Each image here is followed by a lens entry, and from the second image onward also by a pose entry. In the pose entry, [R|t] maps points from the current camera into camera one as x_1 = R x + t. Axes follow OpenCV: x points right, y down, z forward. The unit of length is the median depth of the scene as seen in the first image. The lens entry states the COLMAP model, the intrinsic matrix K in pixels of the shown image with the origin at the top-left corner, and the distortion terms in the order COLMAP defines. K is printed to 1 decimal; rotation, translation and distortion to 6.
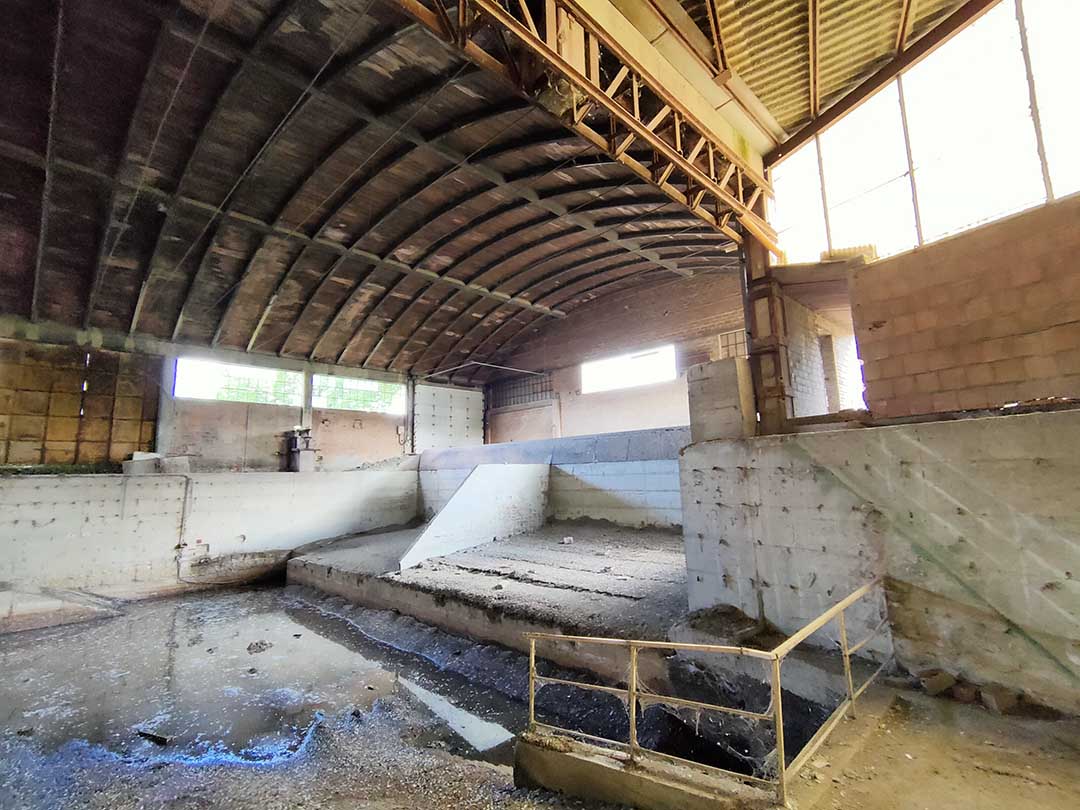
lens RADIAL K [[511.9, 0, 540.1], [0, 511.9, 392.6], [0, 0, 1]] dist [0.000707, -0.007226]
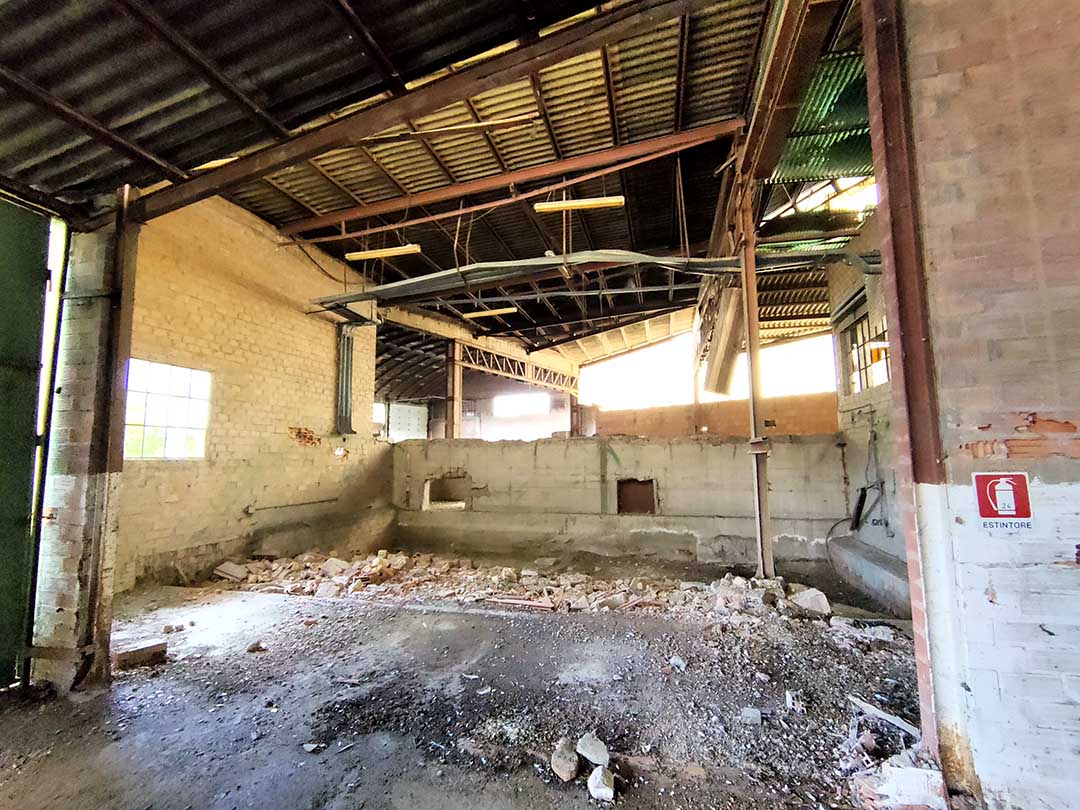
lens RADIAL K [[512.8, 0, 537.1], [0, 512.8, 392.0], [0, 0, 1]] dist [0.012155, -0.005097]
pose [[0.964700, 0.044942, 0.259488, -0.314275], [-0.054430, 0.998082, 0.029493, -0.183304], [-0.257664, -0.042576, 0.965296, -0.993794]]
